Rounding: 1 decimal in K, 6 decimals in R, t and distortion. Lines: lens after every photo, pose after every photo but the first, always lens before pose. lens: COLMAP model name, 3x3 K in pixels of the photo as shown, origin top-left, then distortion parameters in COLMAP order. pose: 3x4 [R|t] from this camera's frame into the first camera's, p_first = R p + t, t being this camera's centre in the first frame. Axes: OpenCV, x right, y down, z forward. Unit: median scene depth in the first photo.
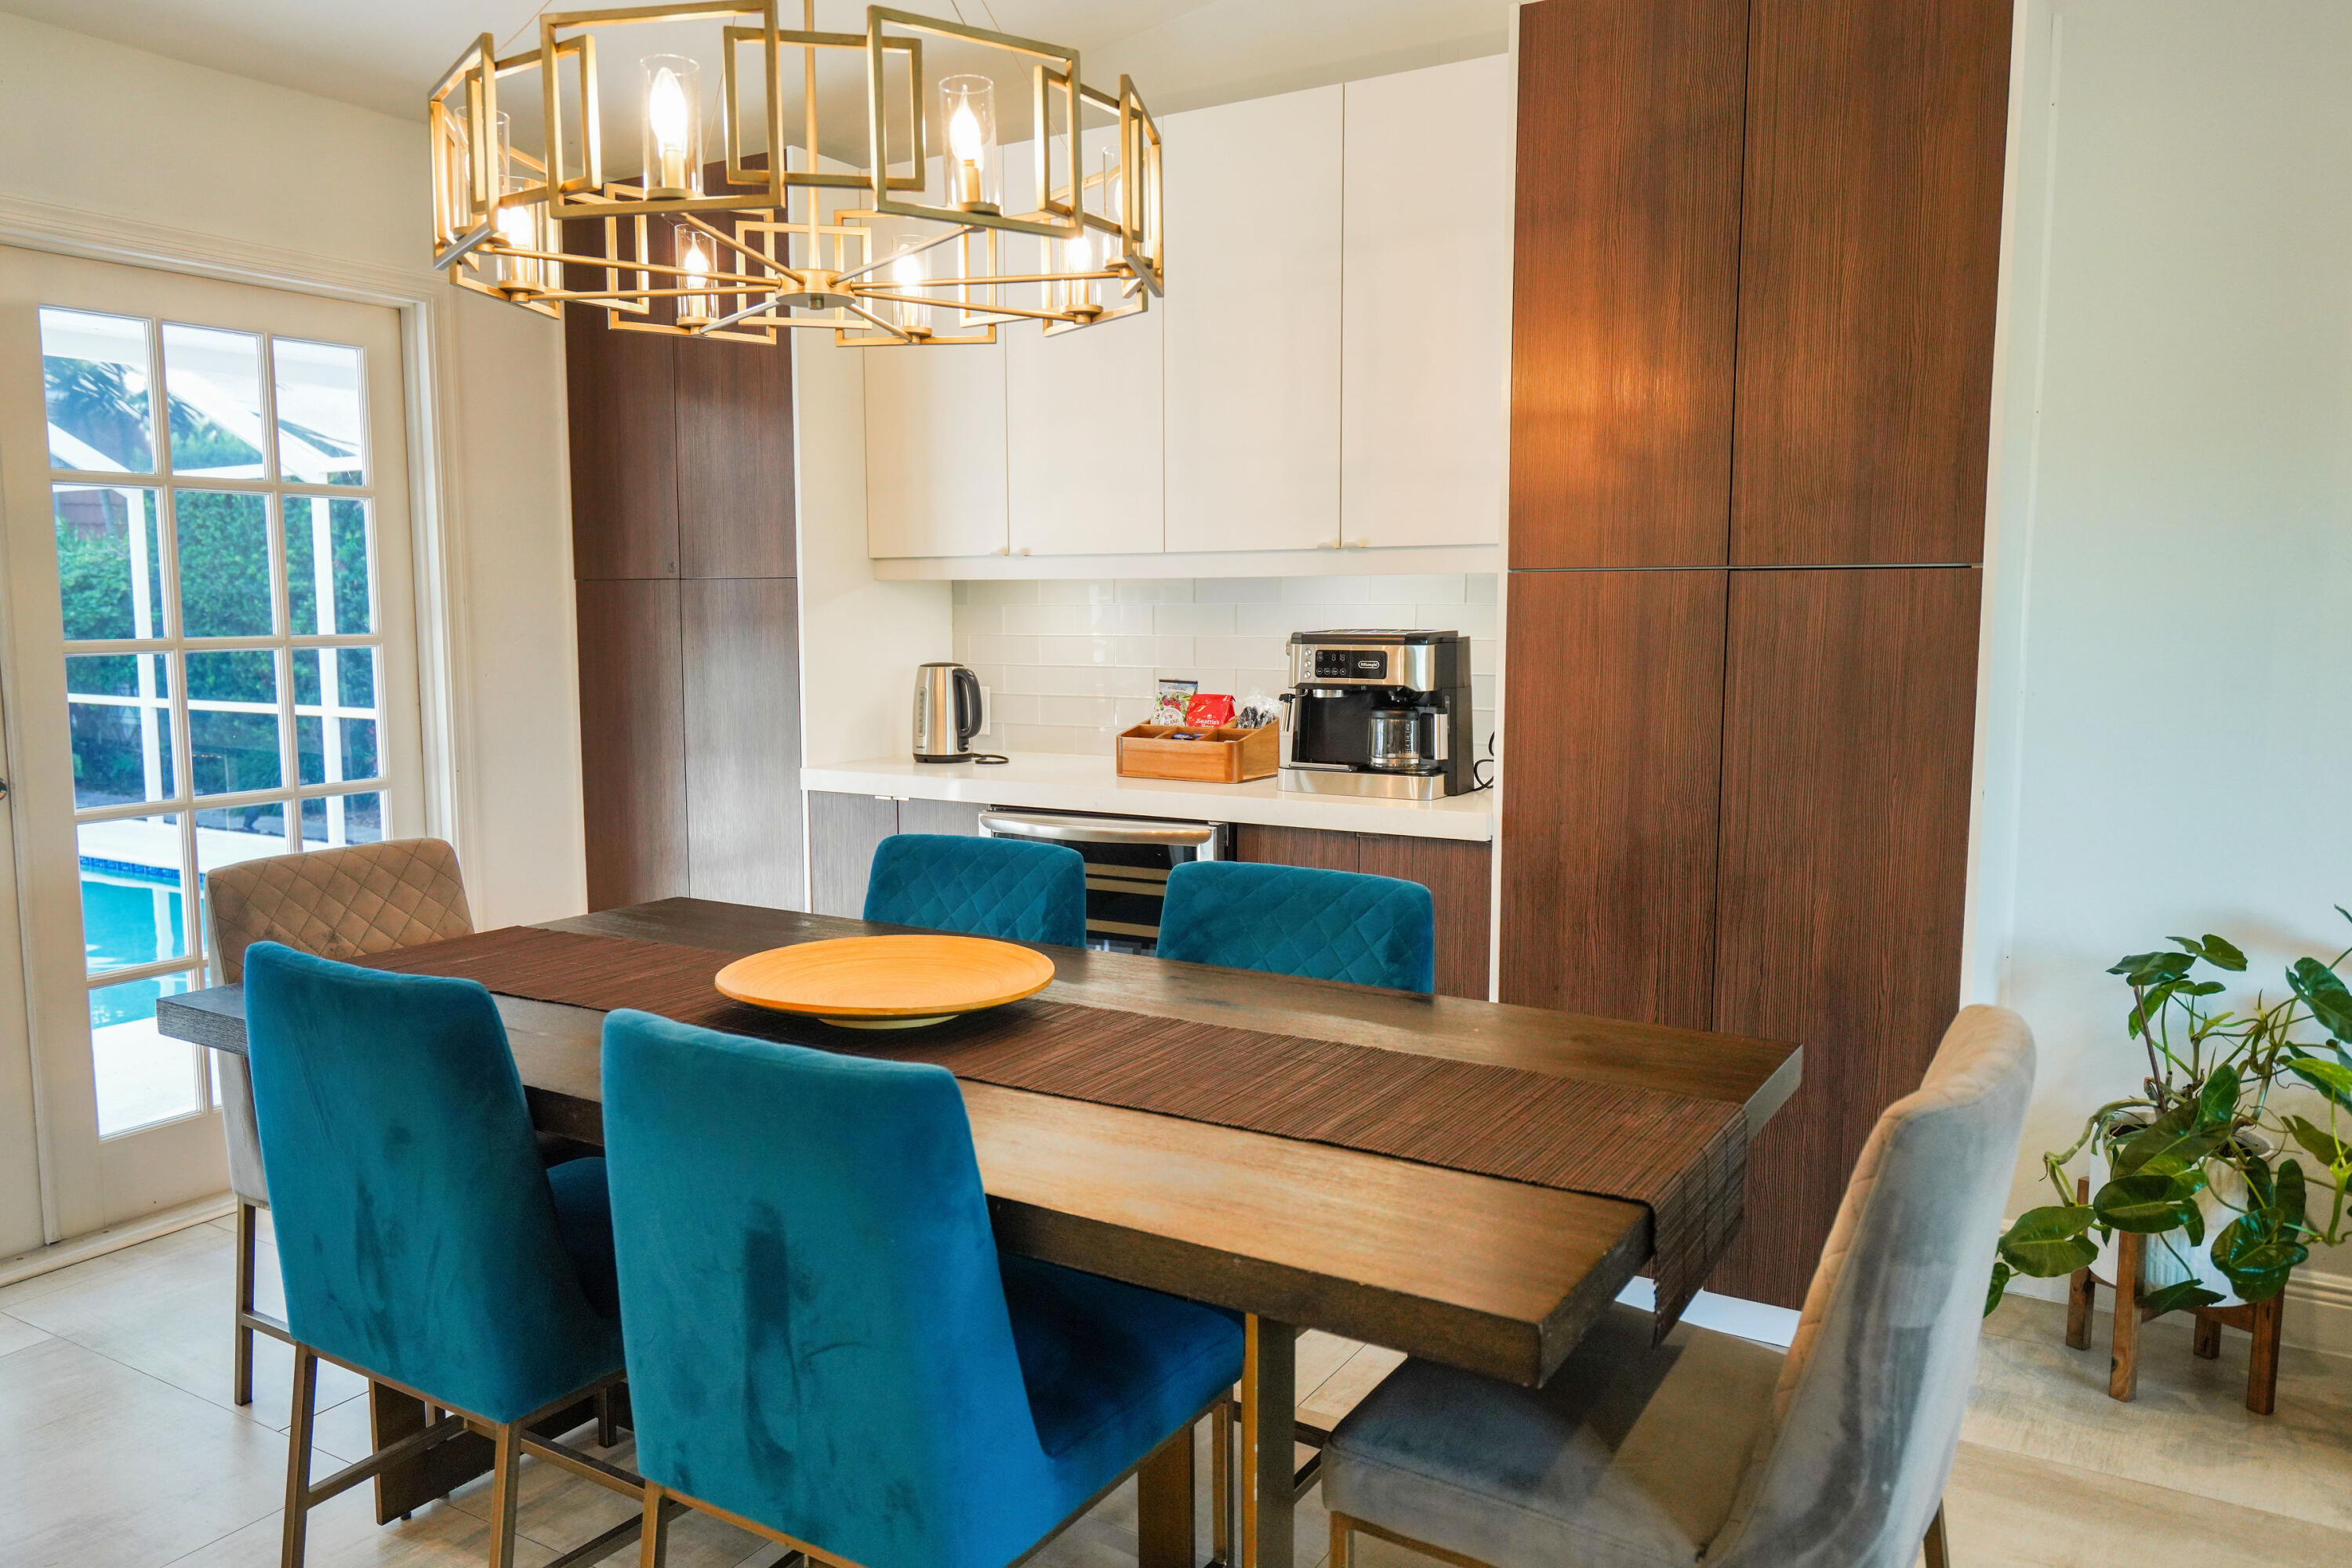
lens RADIAL K [[1682.7, 0, 1105.8], [0, 1682.7, 785.2], [0, 0, 1]] dist [0.001885, -0.001832]
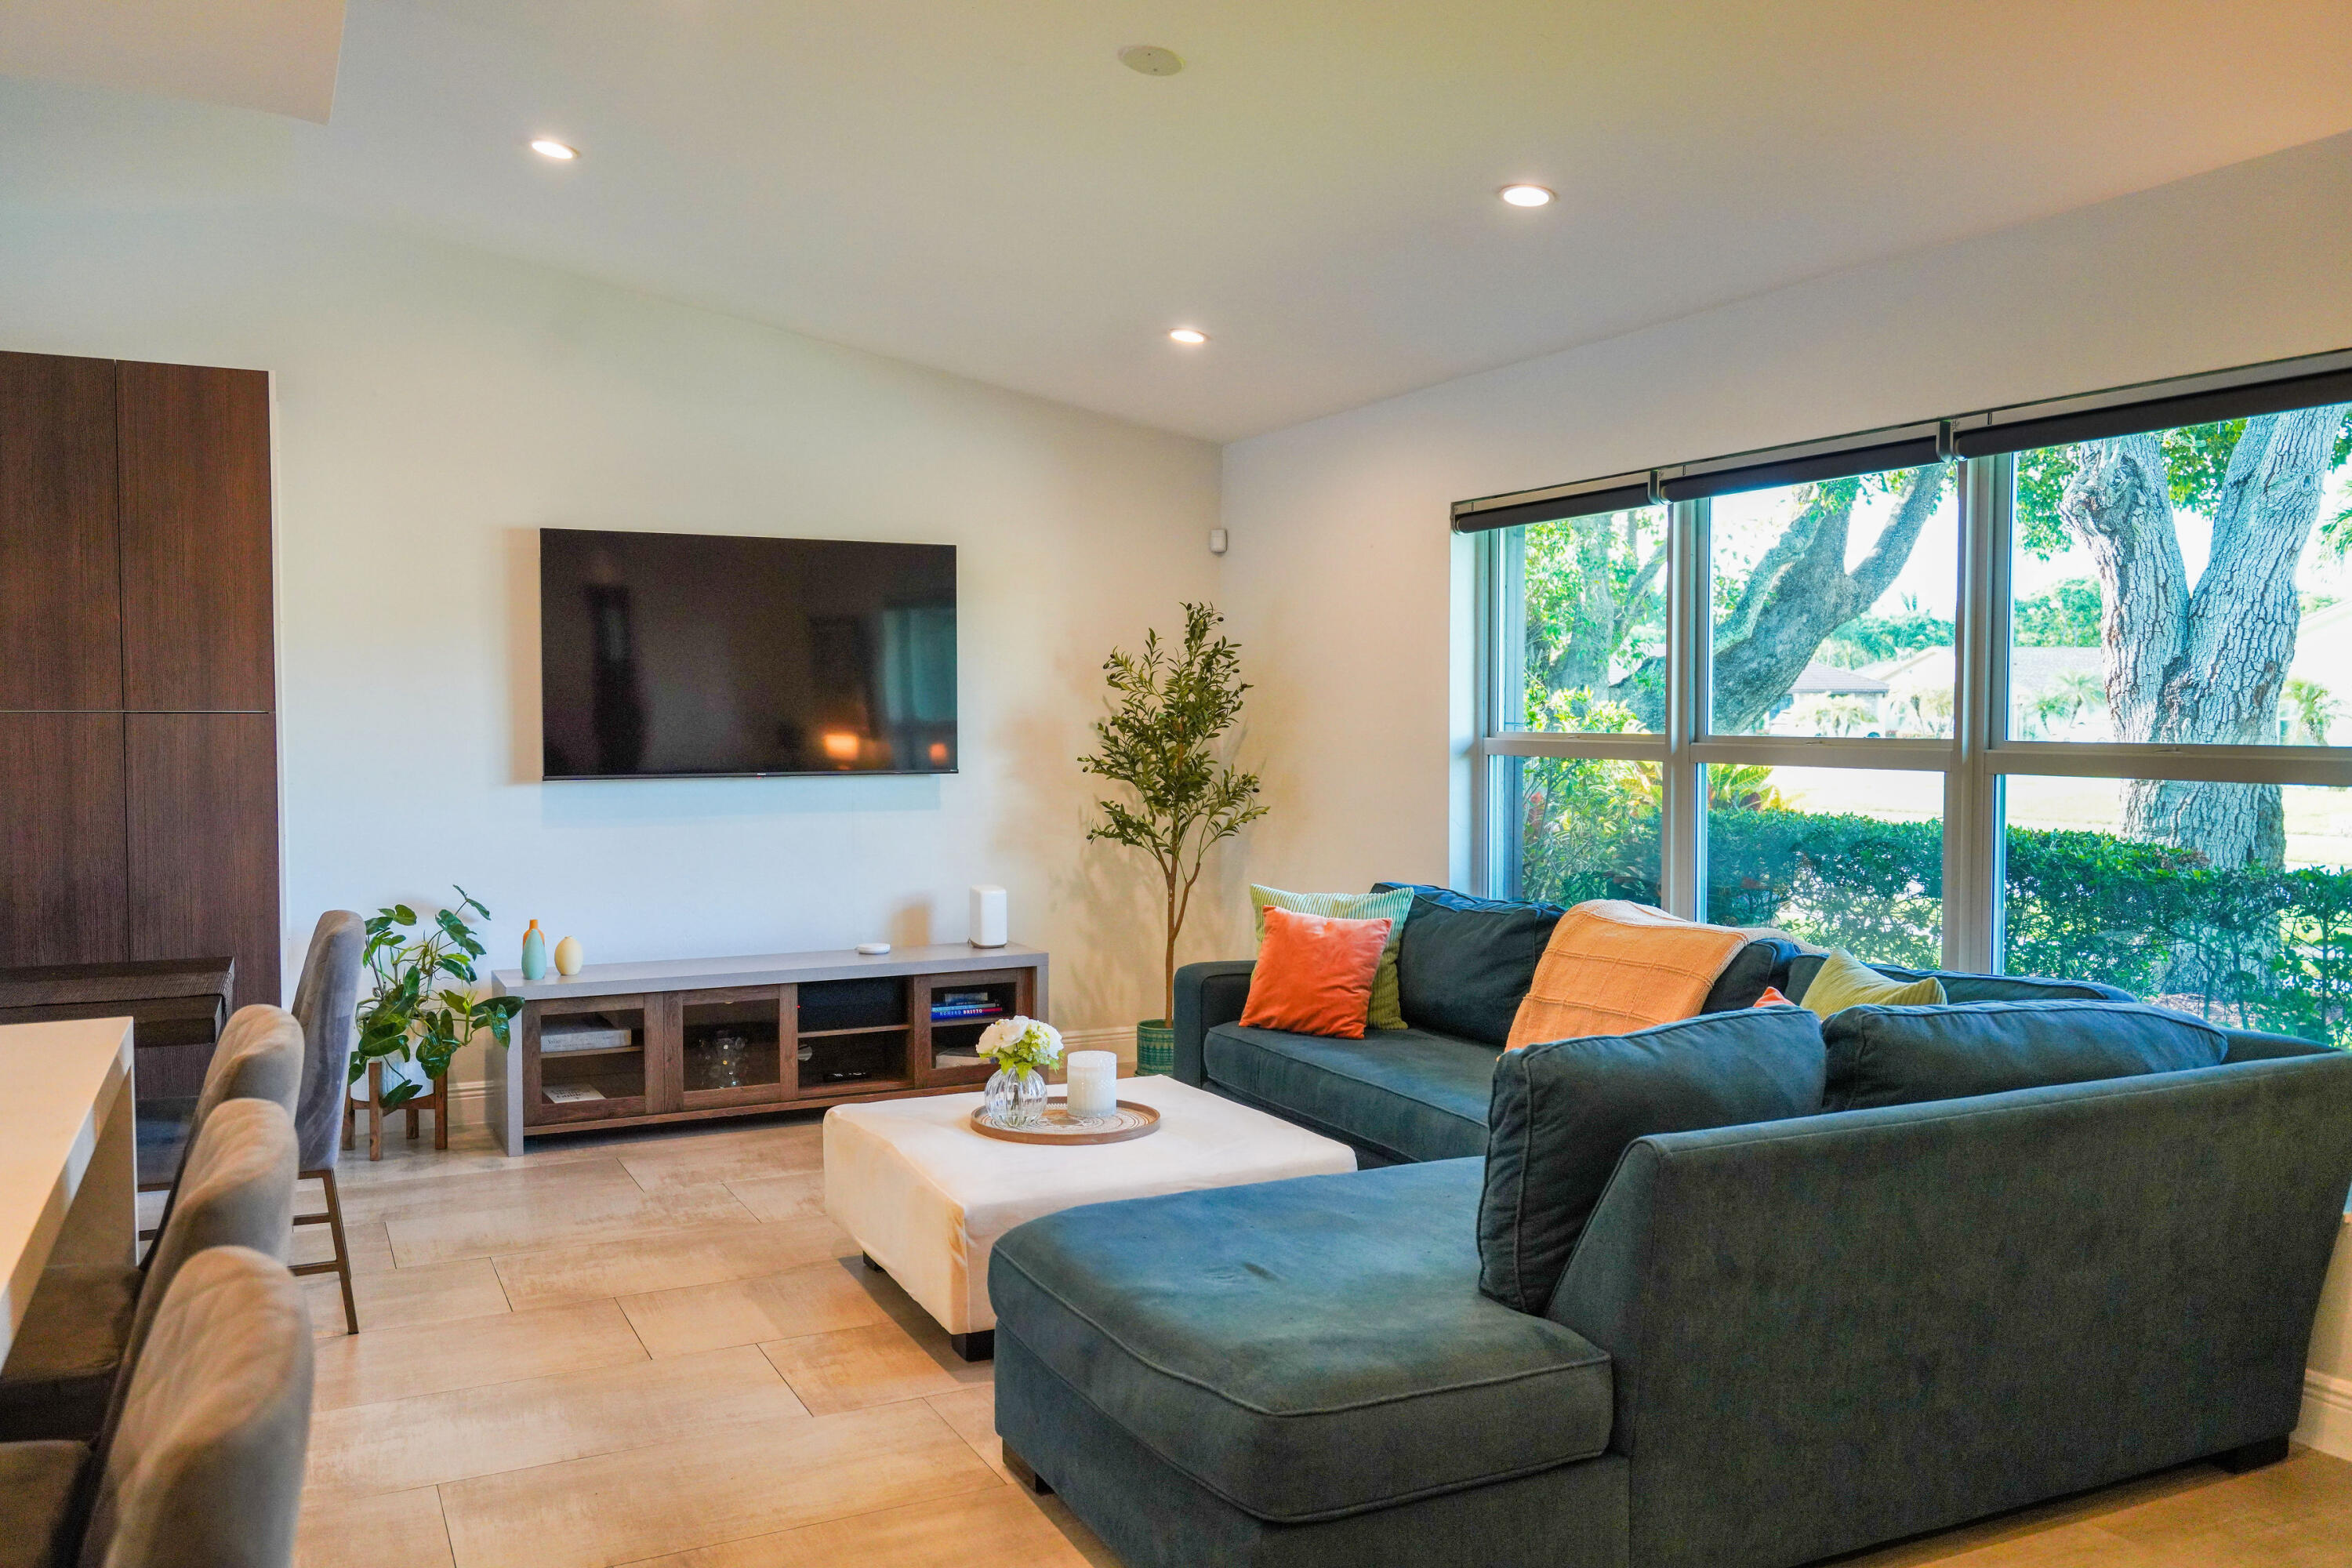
lens RADIAL K [[1824.4, 0, 1176.0], [0, 1824.4, 784.0], [0, 0, 1]] dist [-0.004195, -0.002507]
pose [[0.518034, -0.025432, 0.854982, -0.614753], [0.088447, 0.995792, -0.023969, 0.074599], [-0.850775, 0.088037, 0.518103, -0.786366]]
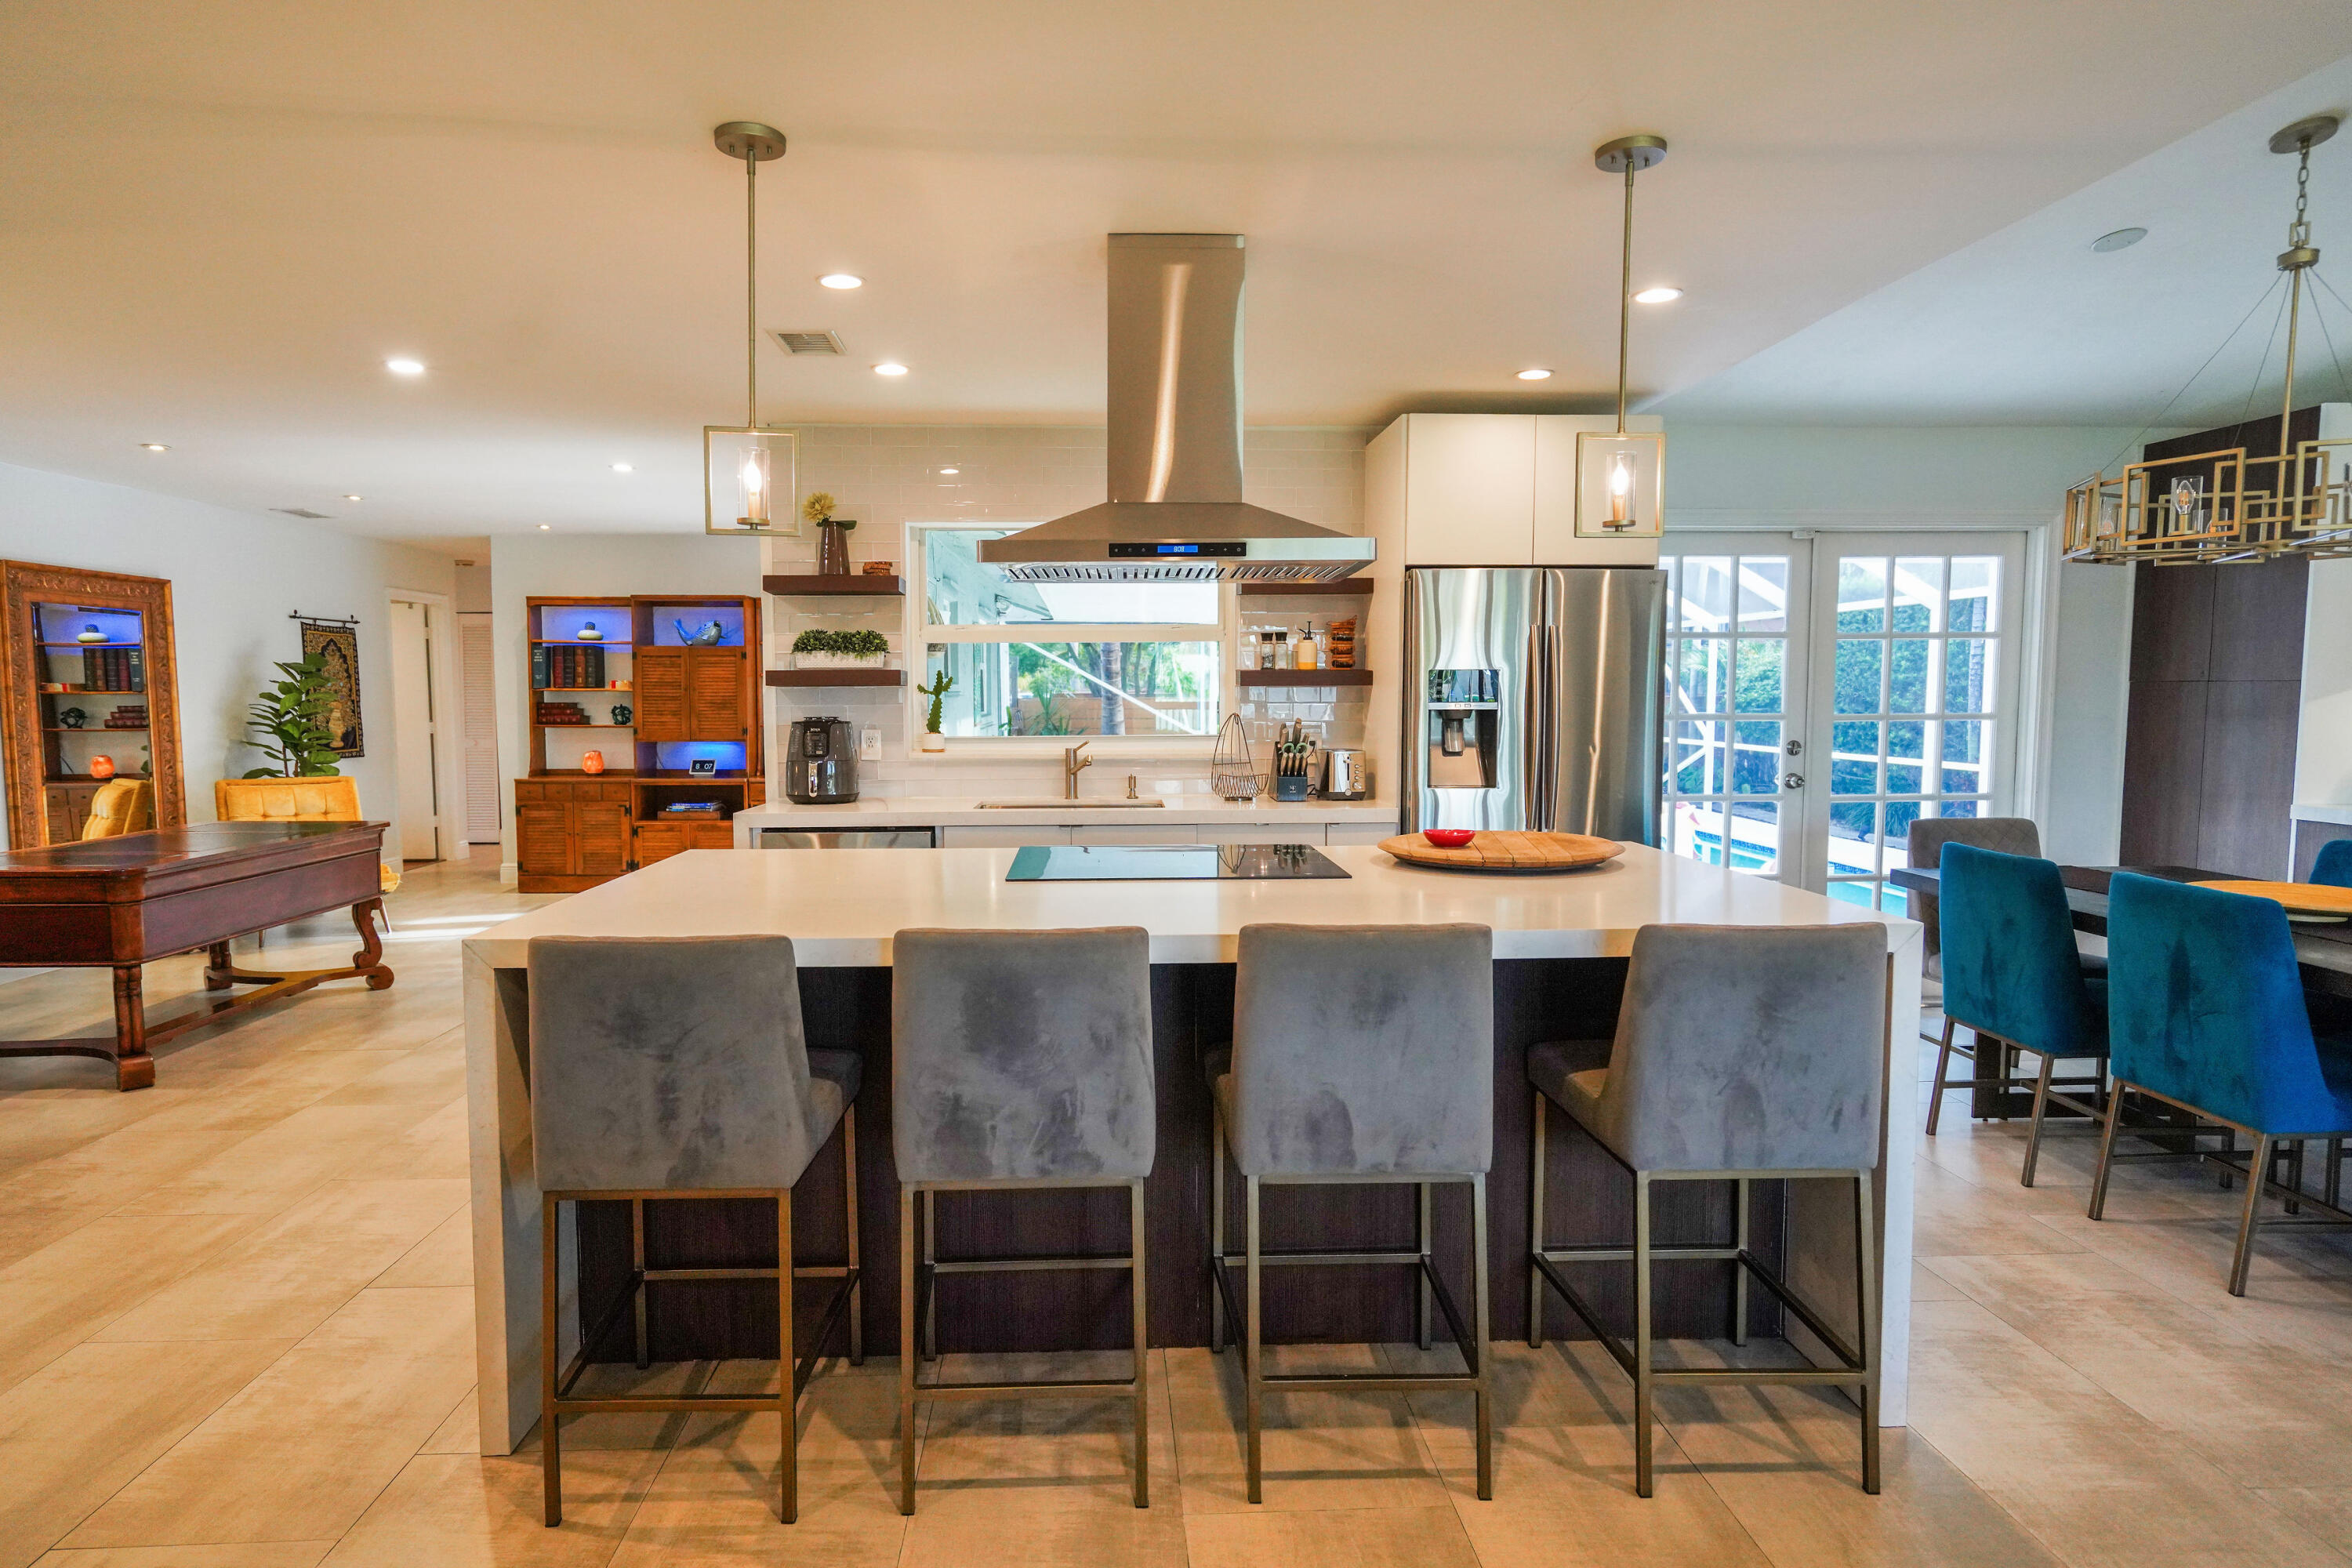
lens RADIAL K [[1298.2, 0, 1176.0], [0, 1298.2, 784.0], [0, 0, 1]] dist [-0.001891, 0.000362]
pose [[0.588809, 0.066053, -0.805569, 0.245797], [-0.091769, 0.995674, 0.014565, 0.065181], [0.803046, 0.065351, 0.592323, -0.729295]]
